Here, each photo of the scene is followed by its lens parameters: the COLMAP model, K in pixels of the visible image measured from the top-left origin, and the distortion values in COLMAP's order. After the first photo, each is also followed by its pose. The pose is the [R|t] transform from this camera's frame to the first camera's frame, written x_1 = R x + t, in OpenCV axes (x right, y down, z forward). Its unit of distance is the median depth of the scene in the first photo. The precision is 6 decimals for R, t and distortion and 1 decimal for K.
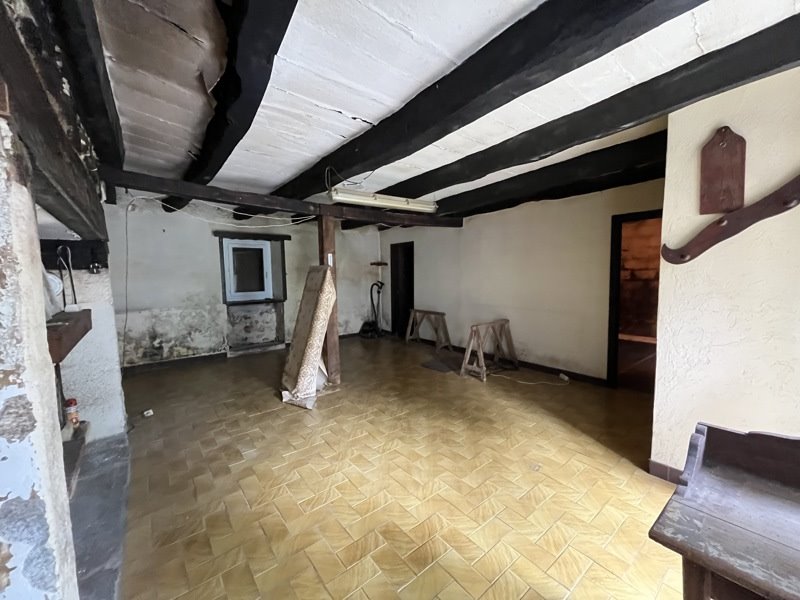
lens RADIAL K [[324.4, 0, 400.0], [0, 324.4, 300.0], [0, 0, 1]] dist [-0.001390, -0.000090]
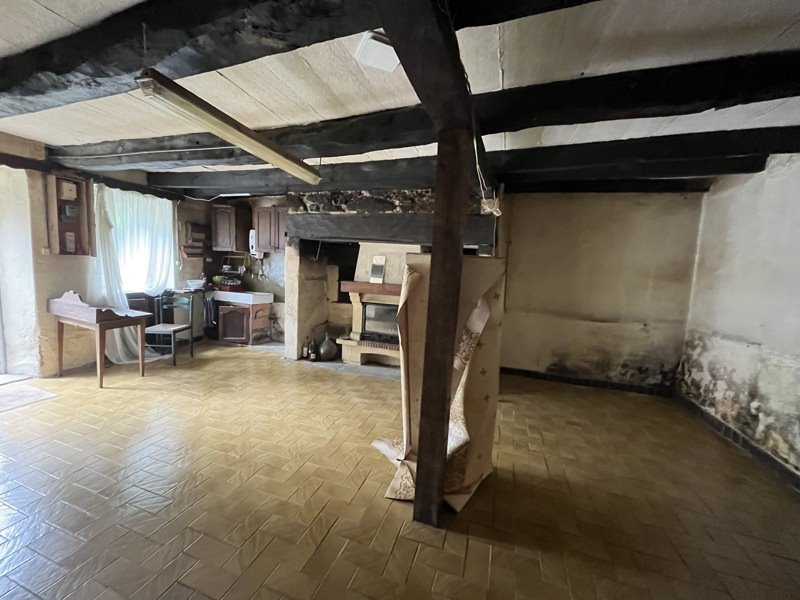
lens RADIAL K [[324.4, 0, 400.0], [0, 324.4, 300.0], [0, 0, 1]] dist [-0.001390, -0.000090]
pose [[-0.841395, 0.035521, -0.539252, 0.067256], [-0.078767, 0.979121, 0.187395, -0.135760], [0.534650, 0.200148, -0.821030, 1.456480]]
